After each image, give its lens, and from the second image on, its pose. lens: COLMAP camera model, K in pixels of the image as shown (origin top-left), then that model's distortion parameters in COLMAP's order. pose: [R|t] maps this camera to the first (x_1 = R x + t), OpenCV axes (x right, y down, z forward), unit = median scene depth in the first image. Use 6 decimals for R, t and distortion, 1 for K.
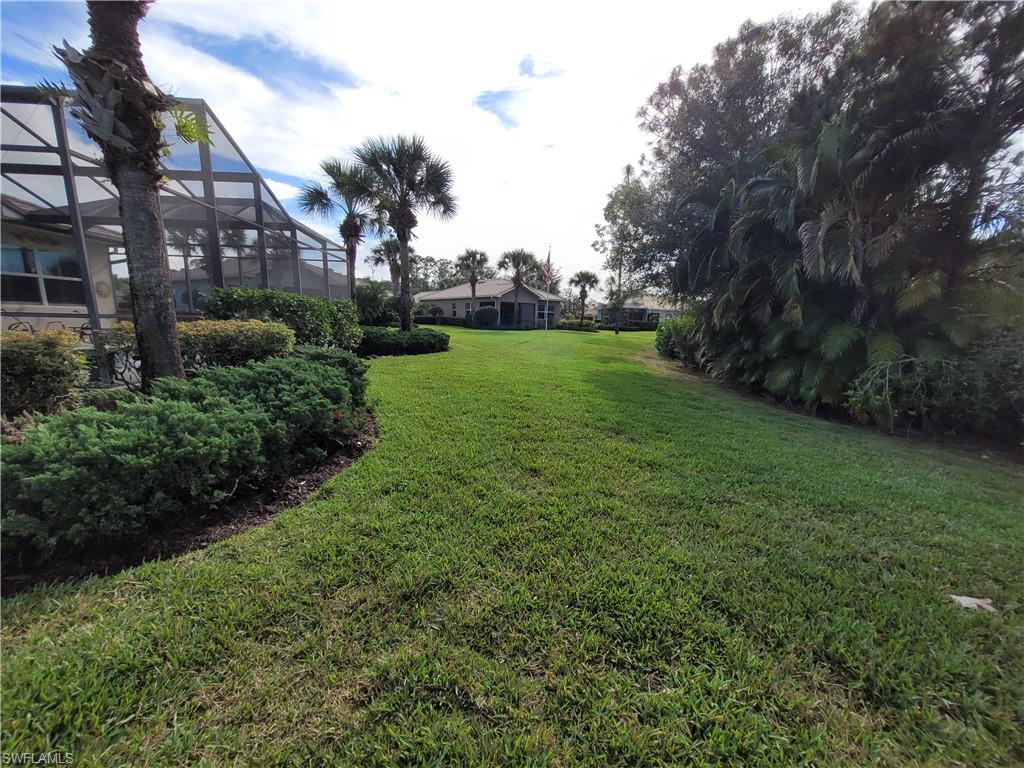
lens RADIAL K [[401.1, 0, 508.1], [0, 401.1, 390.5], [0, 0, 1]] dist [0.004060, -0.000272]
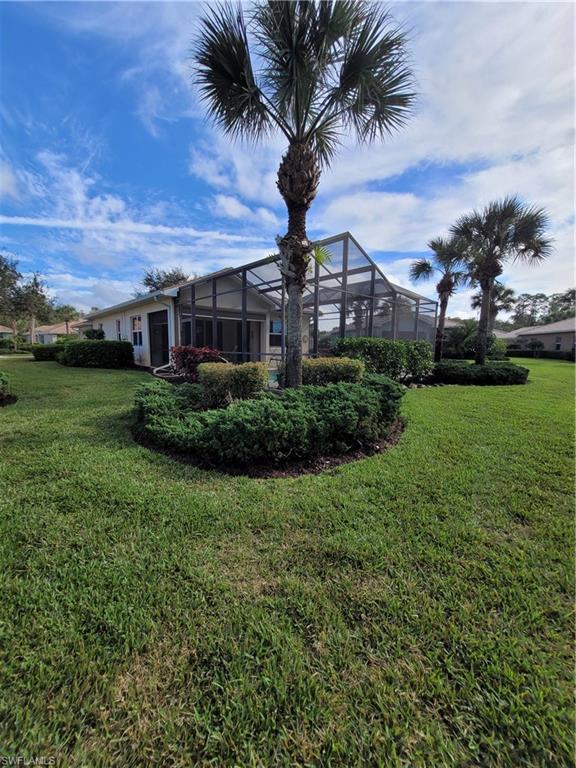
lens RADIAL K [[300.8, 0, 285.6], [0, 300.8, 380.5], [0, 0, 1]] dist [0.004060, -0.000272]
pose [[0.636954, 0.072198, -0.767514, 0.157549], [-0.134128, 0.990798, -0.018110, -0.026891], [0.759144, 0.114481, 0.640777, 0.036867]]
